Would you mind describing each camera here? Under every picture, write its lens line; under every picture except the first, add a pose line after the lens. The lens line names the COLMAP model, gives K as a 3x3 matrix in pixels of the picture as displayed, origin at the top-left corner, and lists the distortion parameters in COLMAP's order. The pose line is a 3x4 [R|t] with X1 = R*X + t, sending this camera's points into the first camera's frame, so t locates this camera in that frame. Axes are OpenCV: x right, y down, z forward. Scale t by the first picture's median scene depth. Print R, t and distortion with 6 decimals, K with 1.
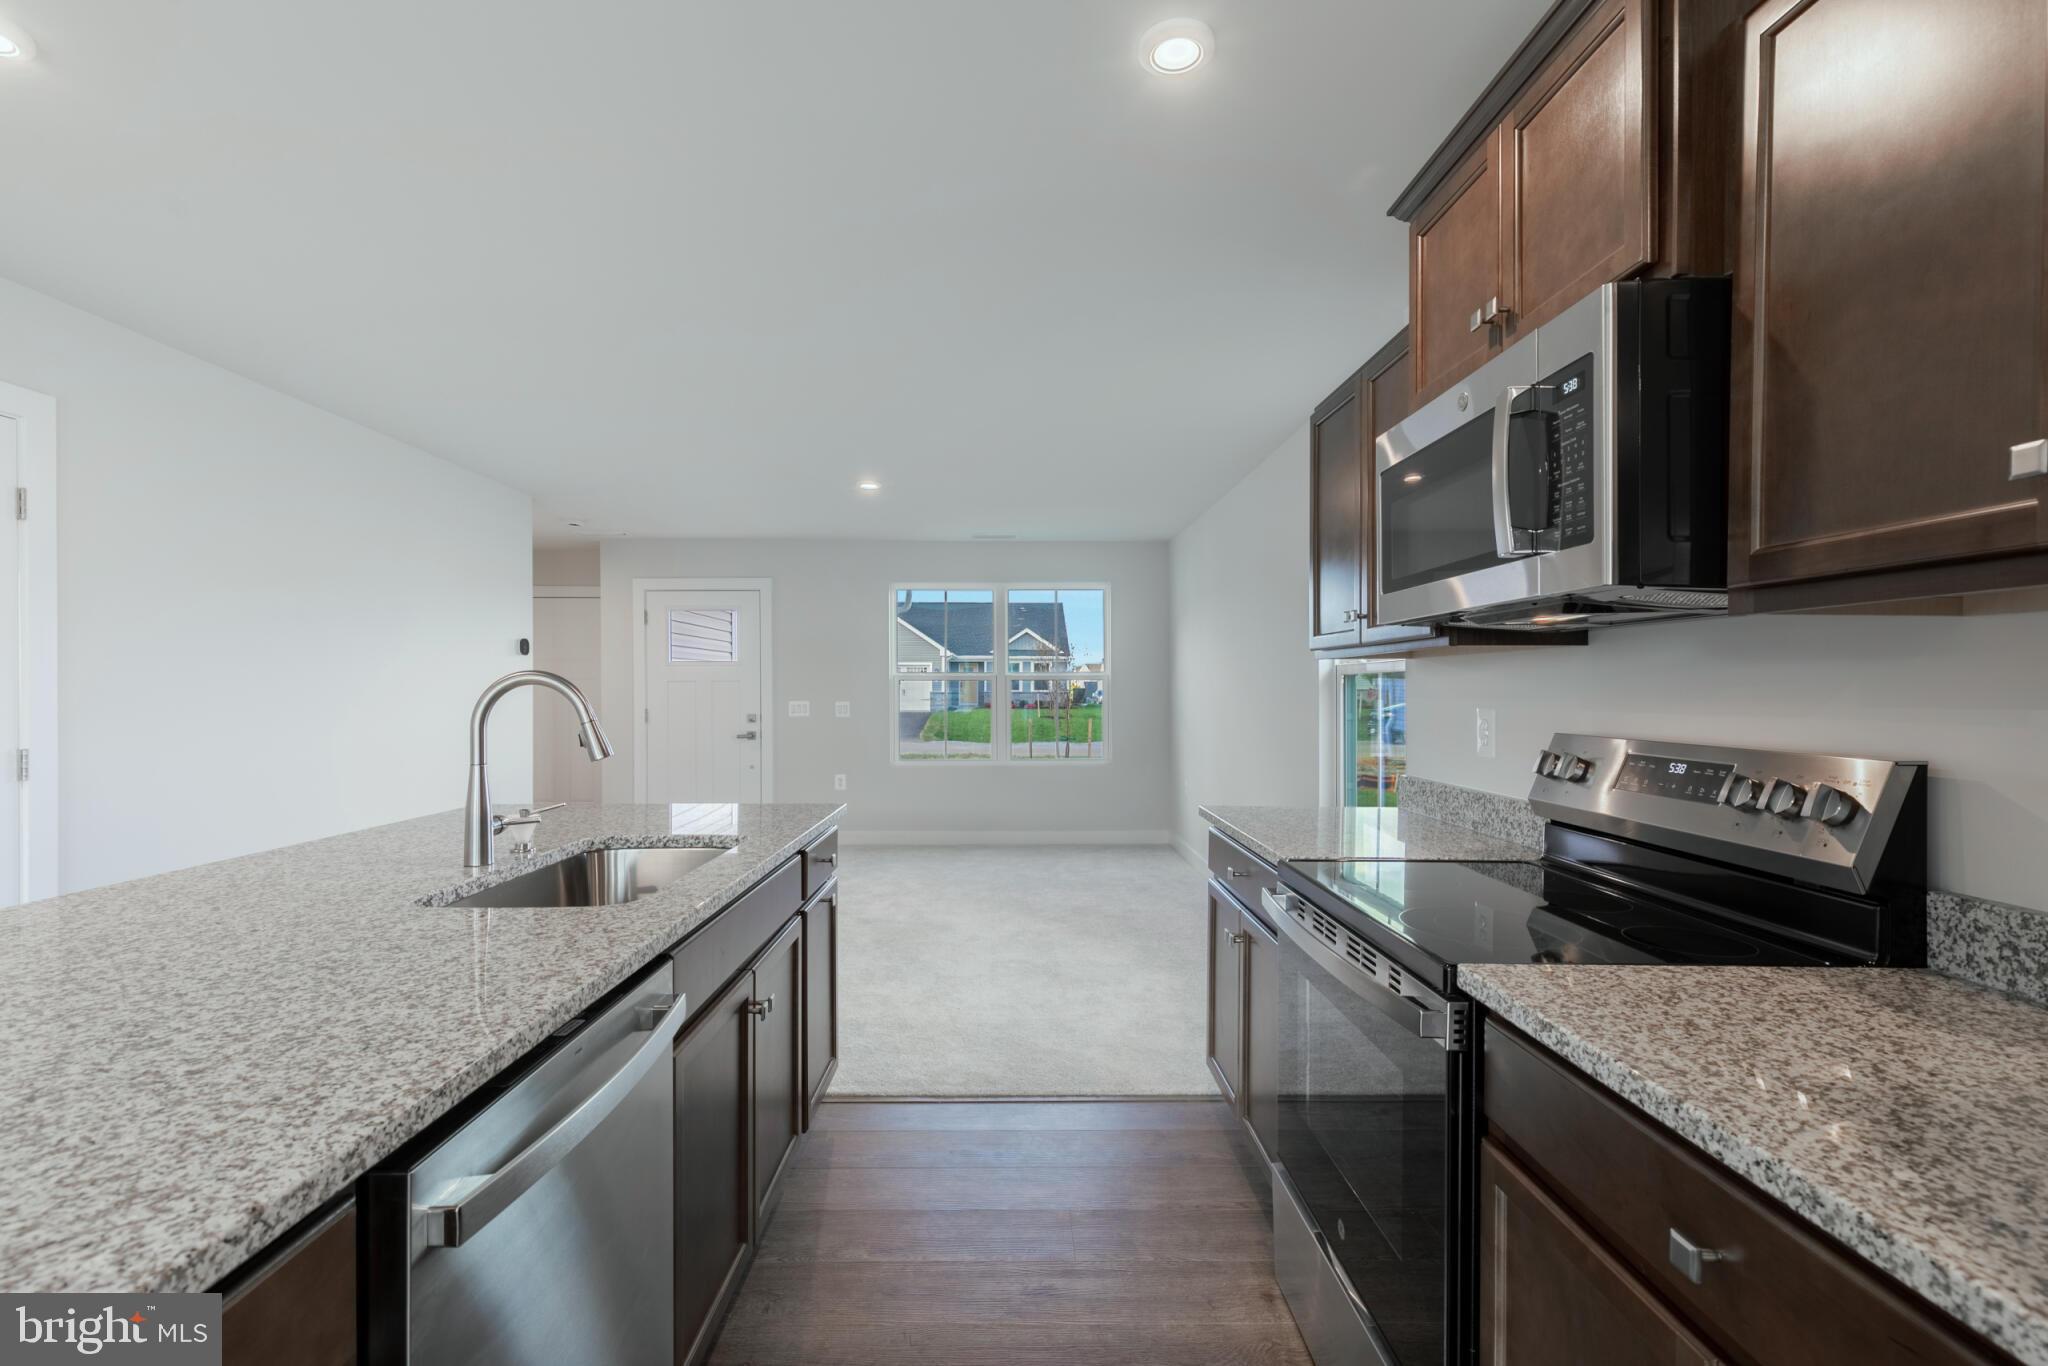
lens RADIAL K [[915.0, 0, 1019.2], [0, 915.0, 695.2], [0, 0, 1]] dist [0.003002, -0.000358]
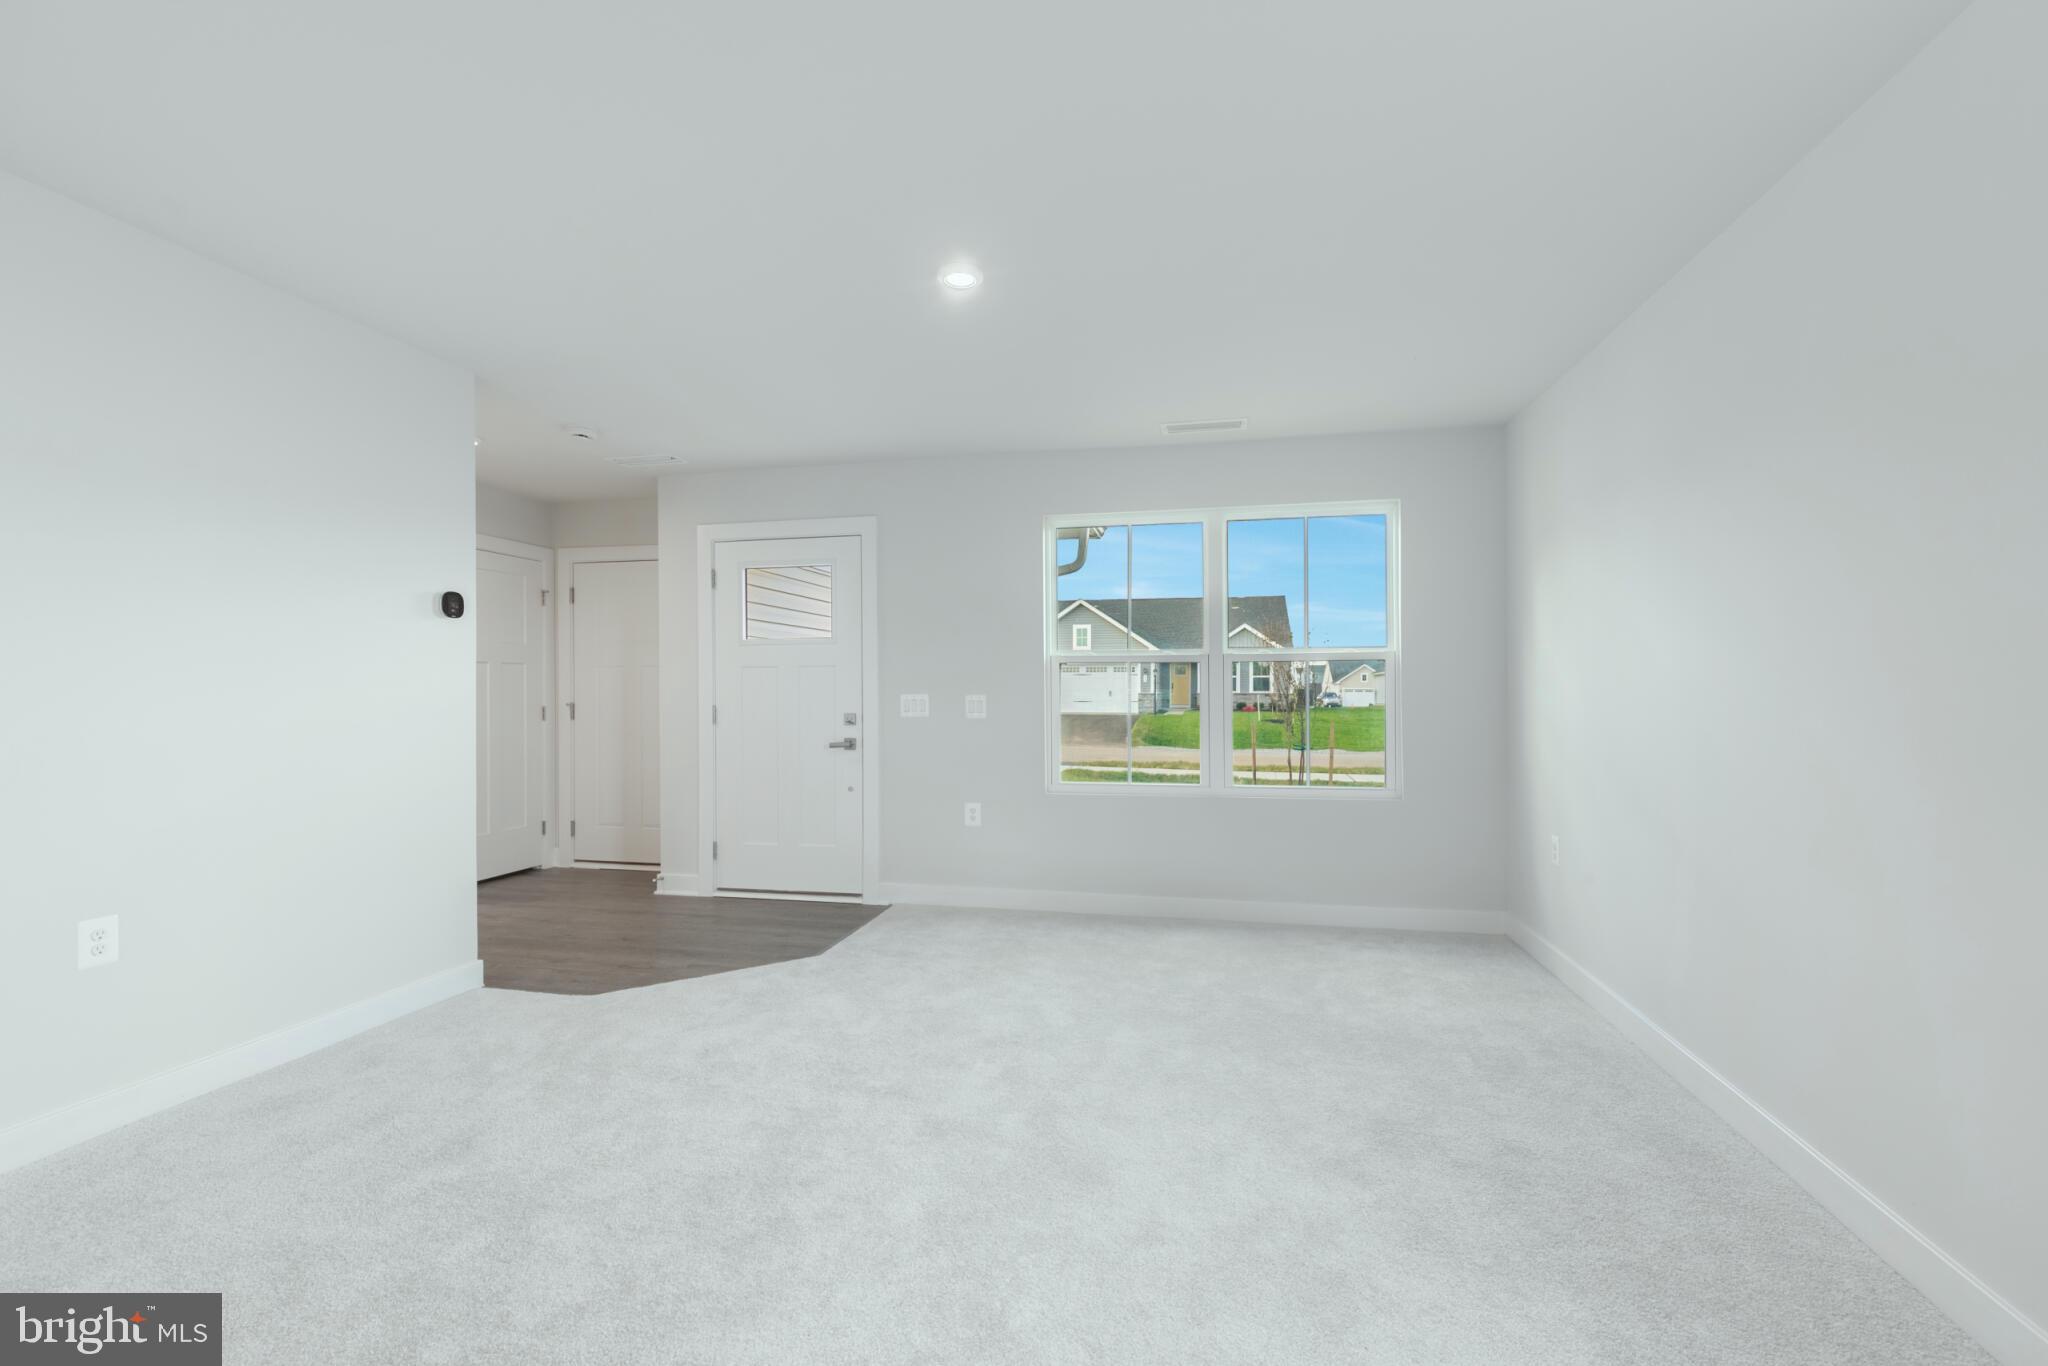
lens RADIAL K [[915.0, 0, 1019.2], [0, 915.0, 695.2], [0, 0, 1]] dist [0.003002, -0.000358]
pose [[0.973383, 0.000121, -0.229186, -0.005389], [-0.000914, 0.999994, -0.003355, 0.006939], [0.229185, 0.003475, 0.973377, 0.264724]]
